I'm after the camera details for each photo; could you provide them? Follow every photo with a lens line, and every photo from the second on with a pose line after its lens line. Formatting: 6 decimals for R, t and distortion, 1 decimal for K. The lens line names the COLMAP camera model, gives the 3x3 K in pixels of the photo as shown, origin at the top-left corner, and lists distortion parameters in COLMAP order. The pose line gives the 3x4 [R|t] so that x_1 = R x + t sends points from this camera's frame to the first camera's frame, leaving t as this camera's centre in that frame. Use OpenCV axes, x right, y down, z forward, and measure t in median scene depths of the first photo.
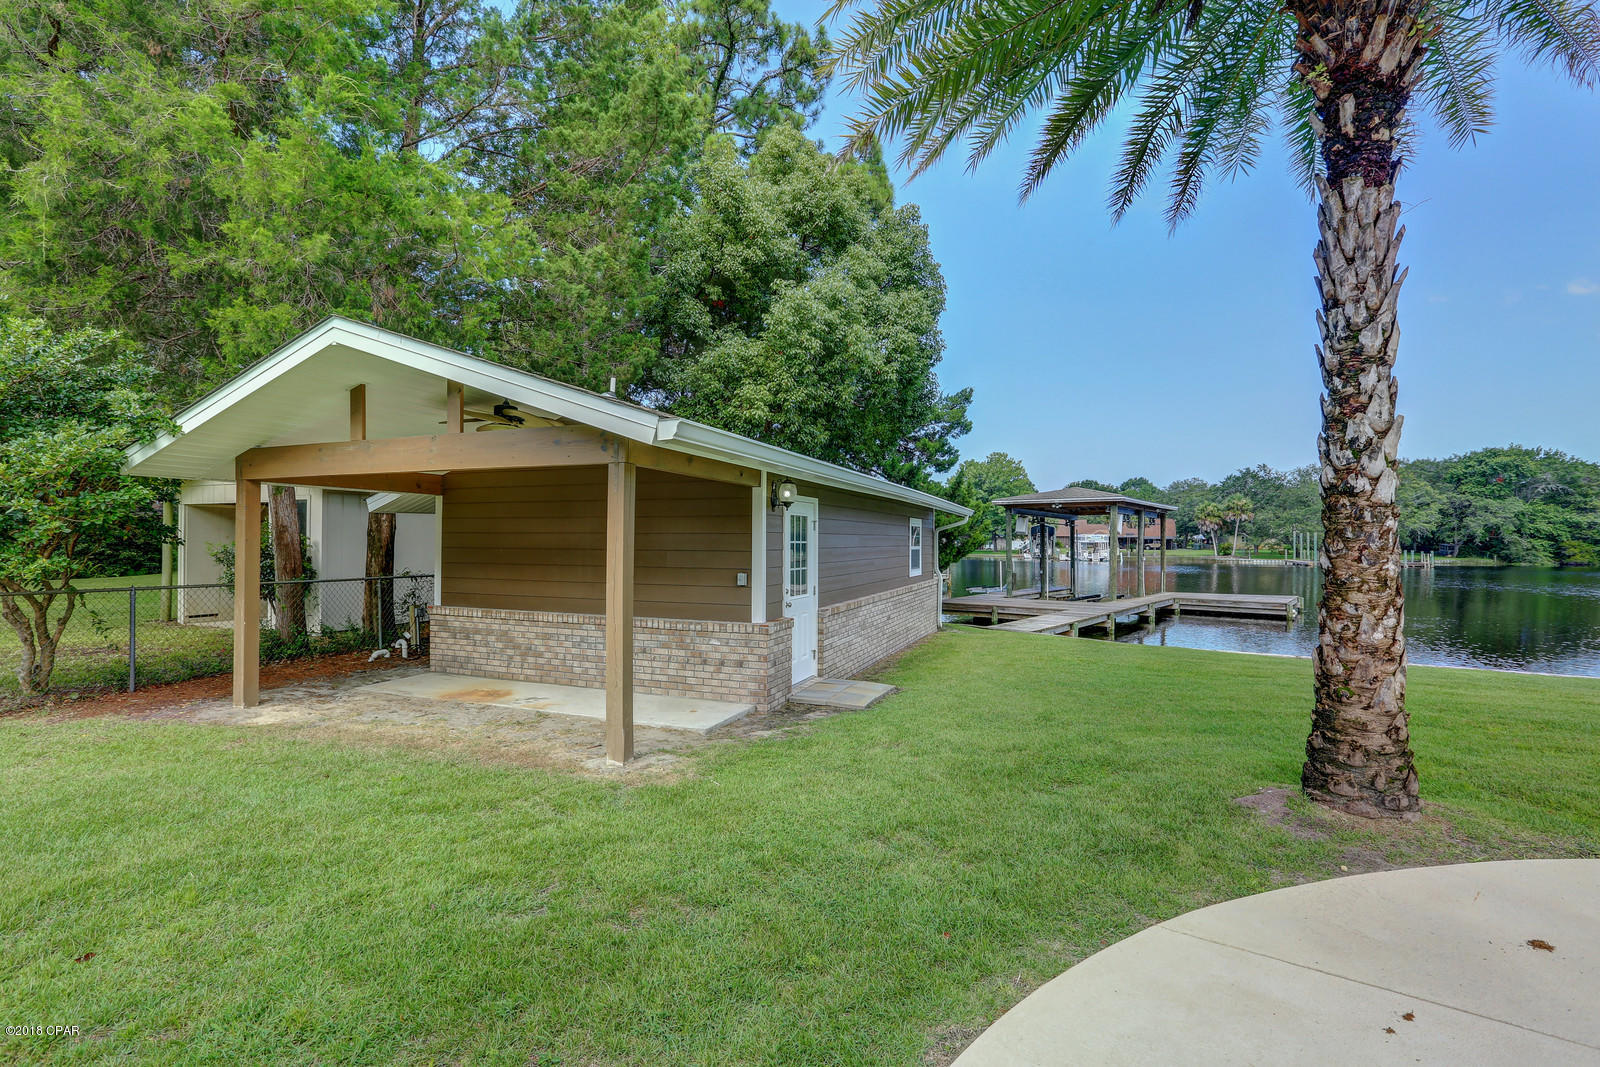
lens RADIAL K [[743.8, 0, 804.3], [0, 743.8, 533.7], [0, 0, 1]] dist [-0.054858, 0.022052]
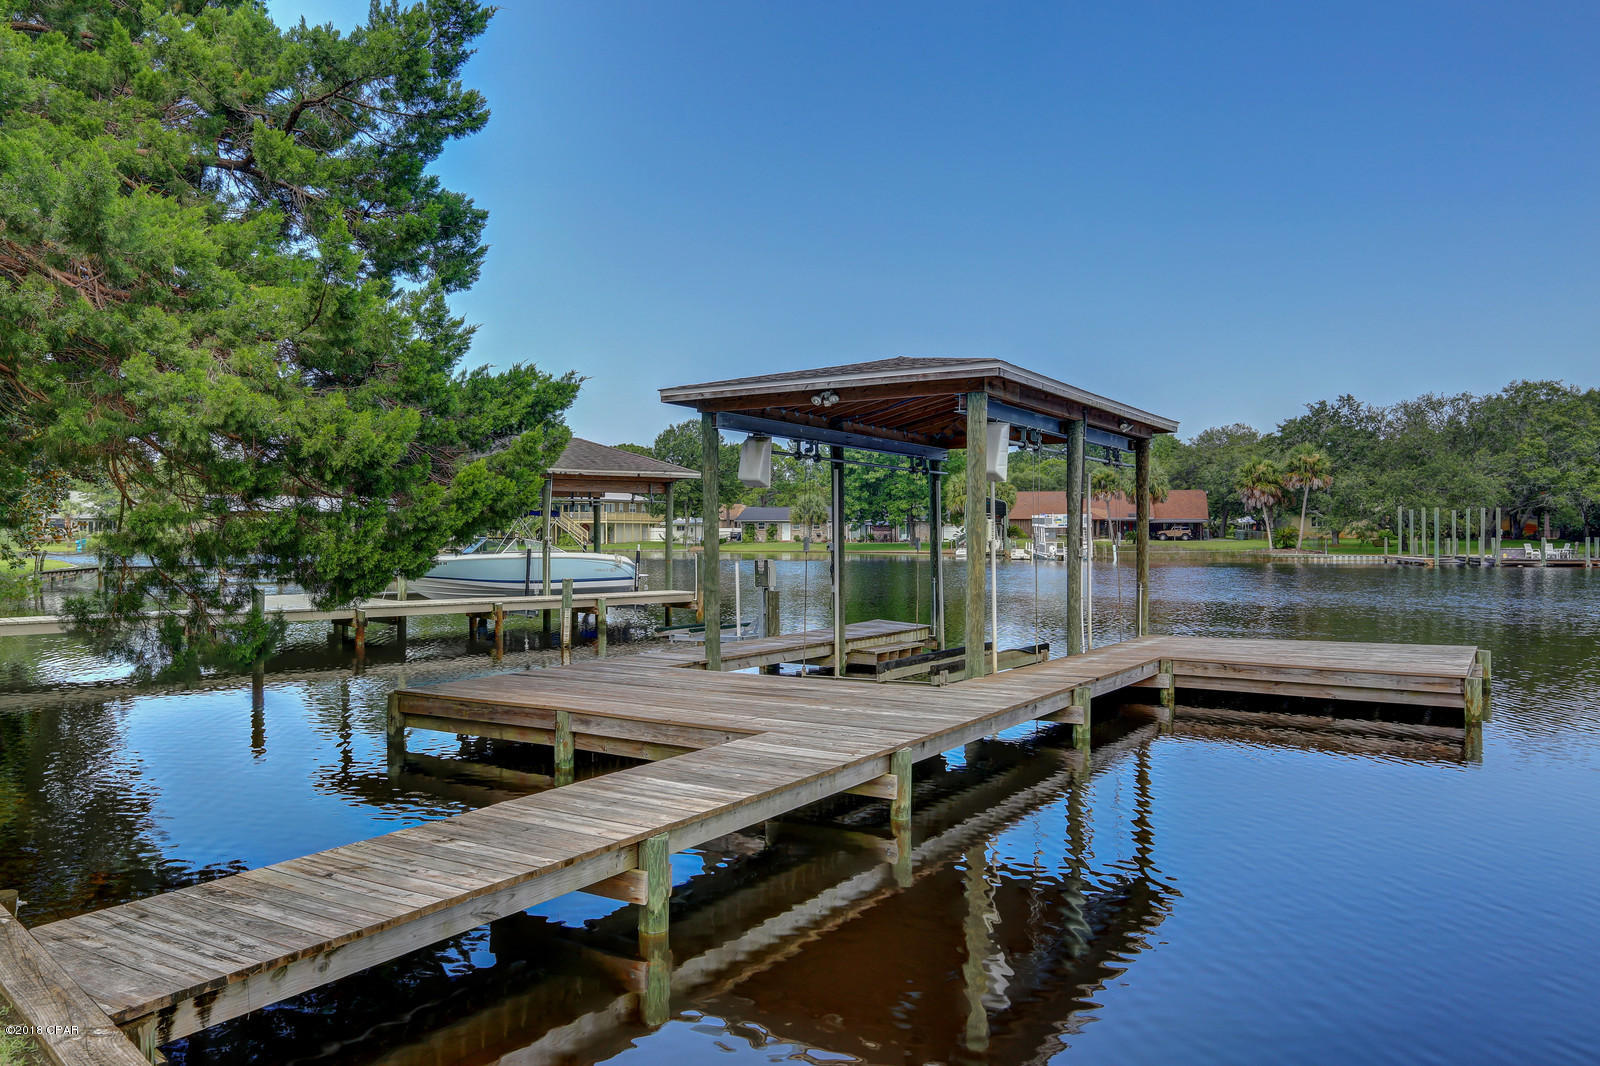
lens RADIAL K [[1170.5, 0, 800.0], [0, 1170.5, 533.0], [0, 0, 1]] dist [-0.000352, 0.000665]
pose [[0.991626, -0.006192, 0.128998, 0.065472], [0.004779, 0.999925, 0.011256, 0.004649], [-0.129058, -0.010545, 0.991581, 0.116156]]
